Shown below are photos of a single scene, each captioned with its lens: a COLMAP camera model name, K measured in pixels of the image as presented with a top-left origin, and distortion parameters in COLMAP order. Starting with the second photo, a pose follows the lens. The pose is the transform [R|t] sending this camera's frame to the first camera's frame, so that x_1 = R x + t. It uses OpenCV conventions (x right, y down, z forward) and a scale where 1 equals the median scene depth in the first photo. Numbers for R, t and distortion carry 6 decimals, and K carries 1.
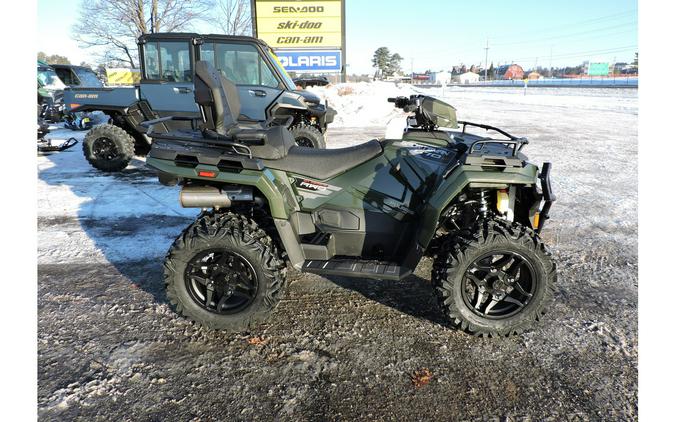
lens RADIAL K [[425.1, 0, 335.1], [0, 425.1, 201.2], [0, 0, 1]] dist [-0.004636, -0.010616]
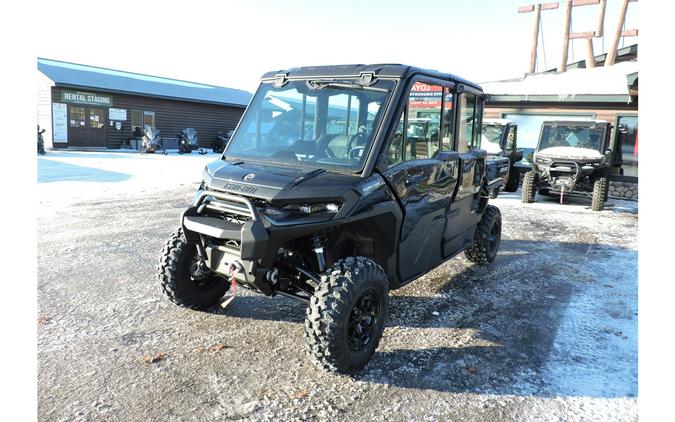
lens RADIAL K [[425.1, 0, 342.2], [0, 425.1, 195.9], [0, 0, 1]] dist [-0.004636, -0.010616]
pose [[-0.593988, 0.087577, -0.799693, 0.063887], [-0.264183, 0.917693, 0.296727, -0.053804], [0.759859, 0.387518, -0.521962, 0.164782]]
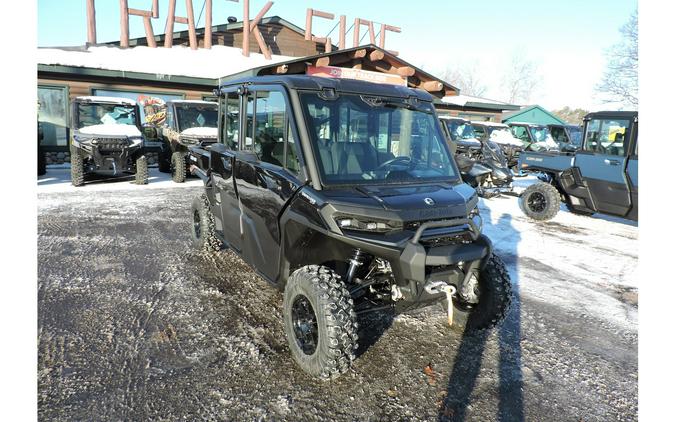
lens RADIAL K [[425.1, 0, 339.5], [0, 425.1, 197.2], [0, 0, 1]] dist [-0.004636, -0.010616]
pose [[0.484349, 0.167457, -0.858699, 0.078978], [-0.273548, 0.961286, 0.033169, -0.006632], [0.831010, 0.218830, 0.511405, -0.037124]]
